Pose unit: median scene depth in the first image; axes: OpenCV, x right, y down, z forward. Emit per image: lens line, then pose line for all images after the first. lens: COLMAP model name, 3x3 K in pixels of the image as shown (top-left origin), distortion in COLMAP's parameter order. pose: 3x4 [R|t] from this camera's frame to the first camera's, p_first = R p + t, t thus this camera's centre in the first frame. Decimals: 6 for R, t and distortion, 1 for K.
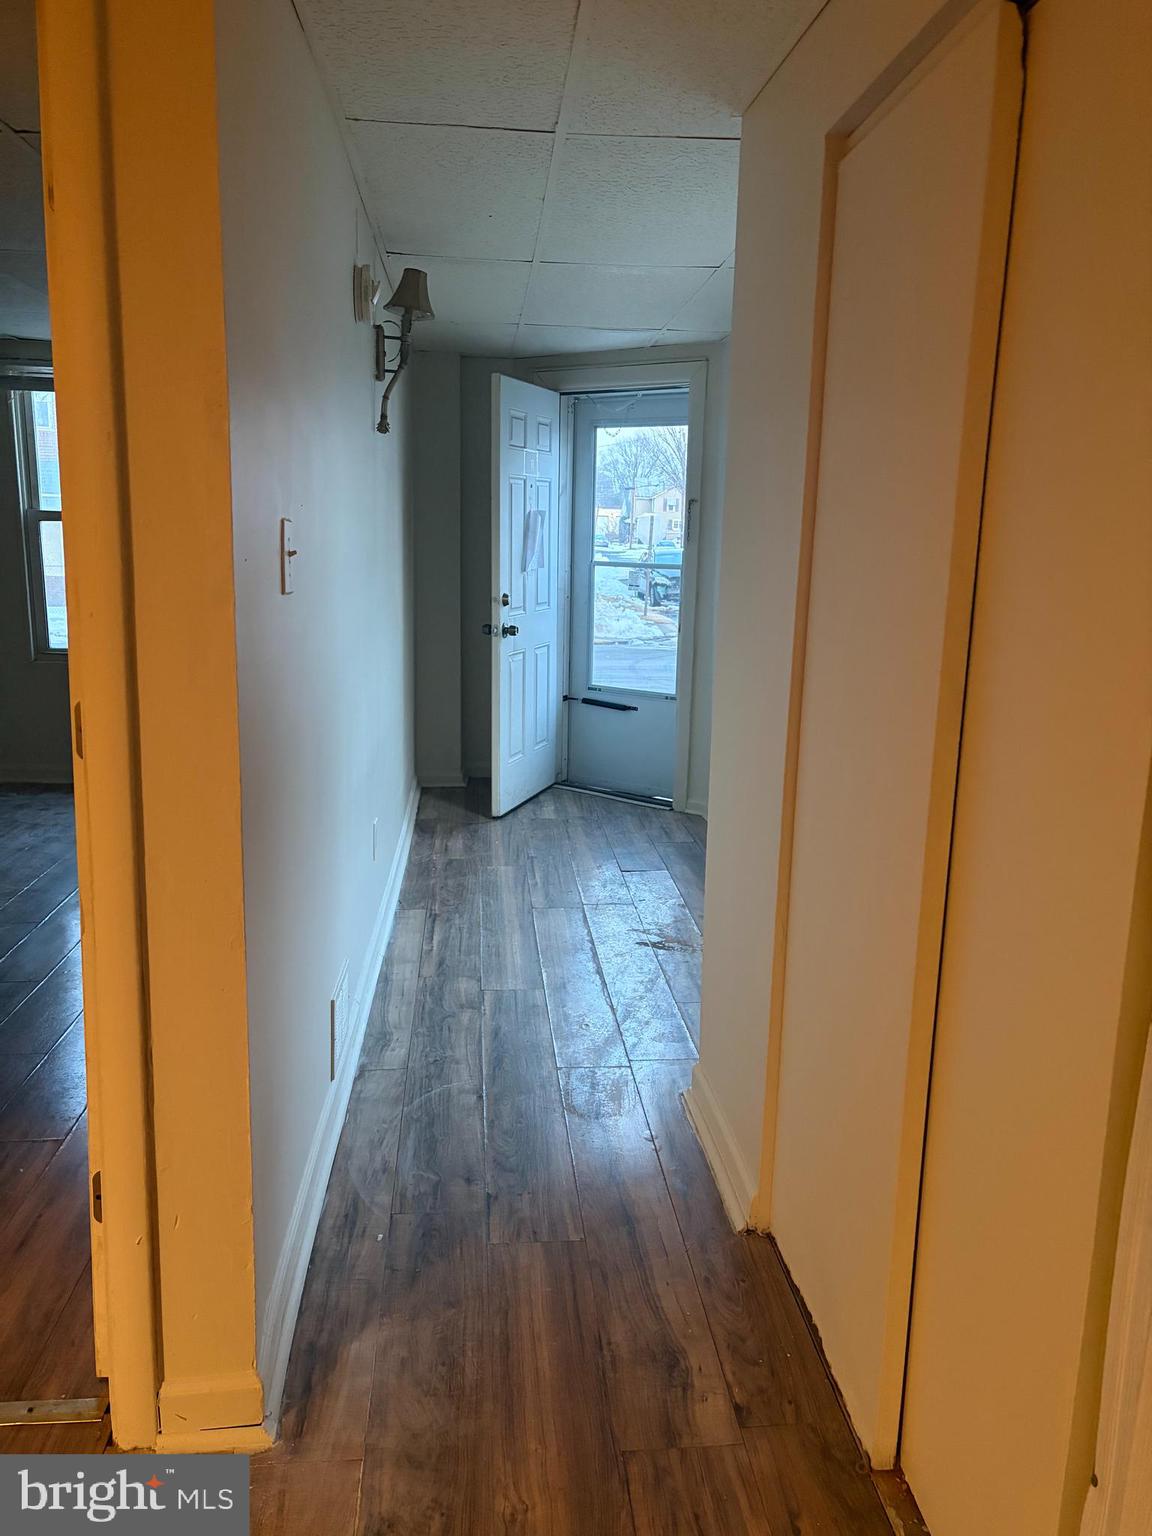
lens RADIAL K [[1161.1, 0, 575.8], [0, 1161.1, 767.3], [0, 0, 1]] dist [-0.000772, 0.000617]
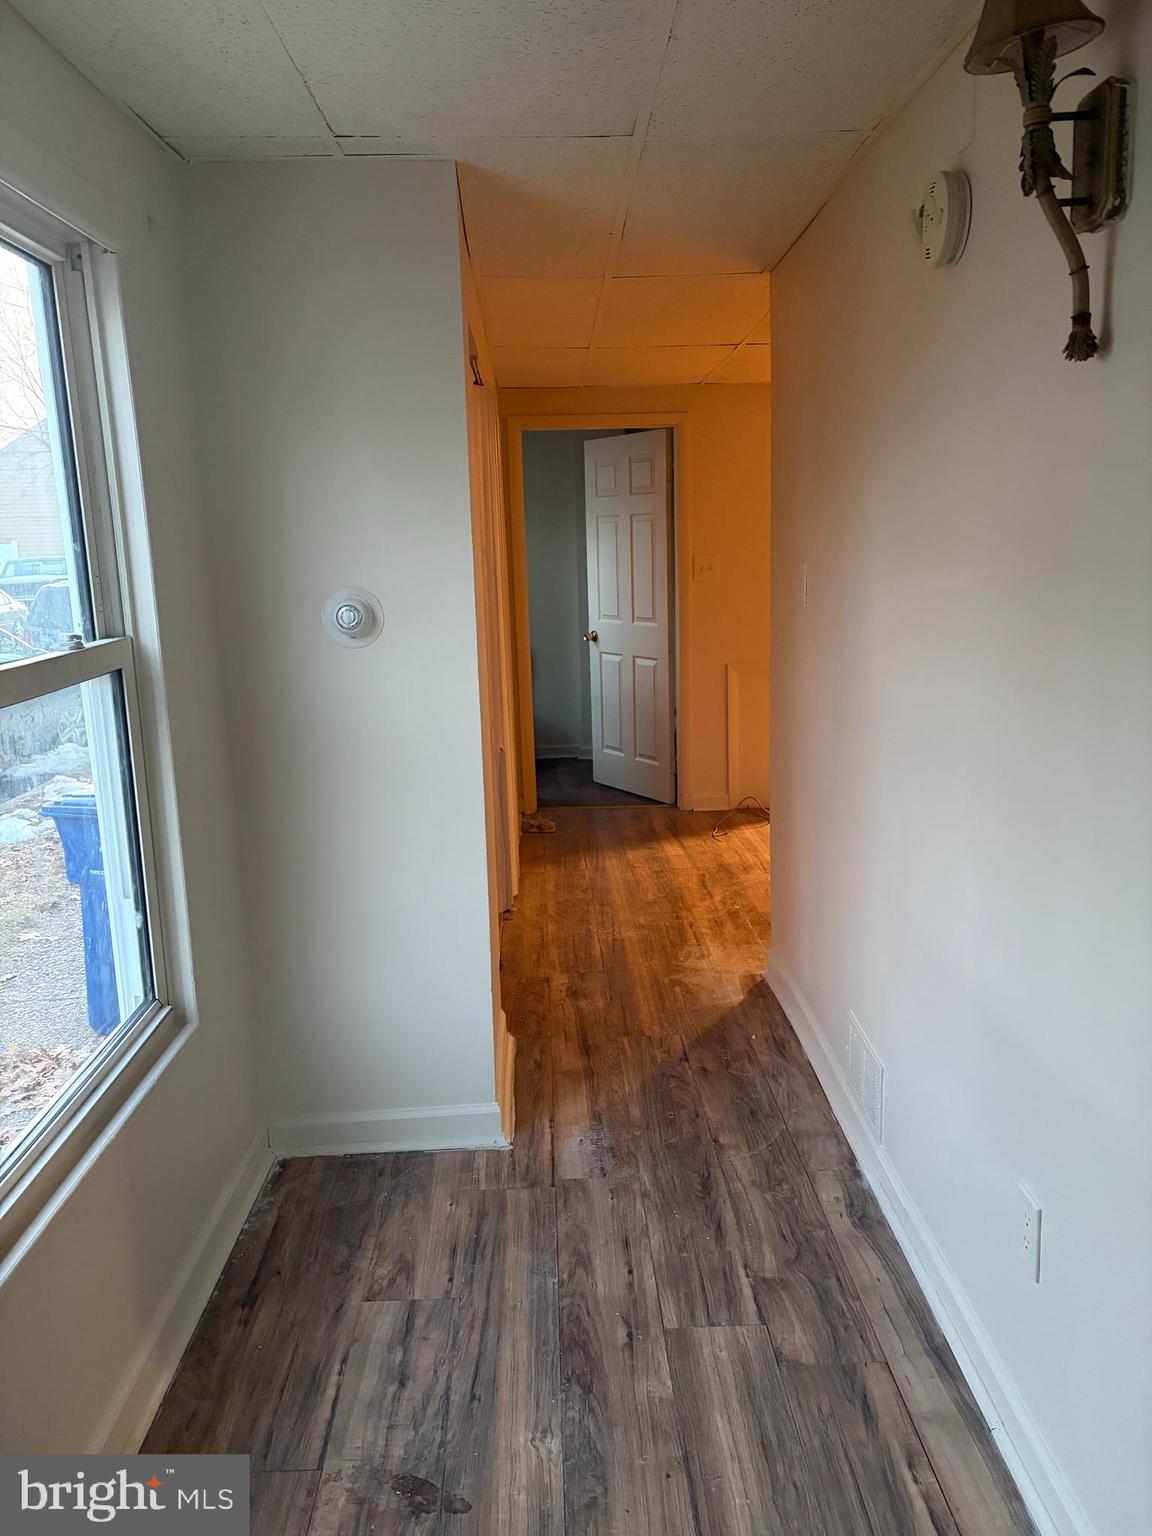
lens RADIAL K [[1161.1, 0, 577.7], [0, 1161.1, 768.0], [0, 0, 1]] dist [-0.000772, 0.000617]
pose [[-0.998567, -0.007138, 0.053046, -0.014328], [0.013873, 0.922685, 0.385304, -0.368192], [-0.051695, 0.385488, -0.921264, 1.680032]]
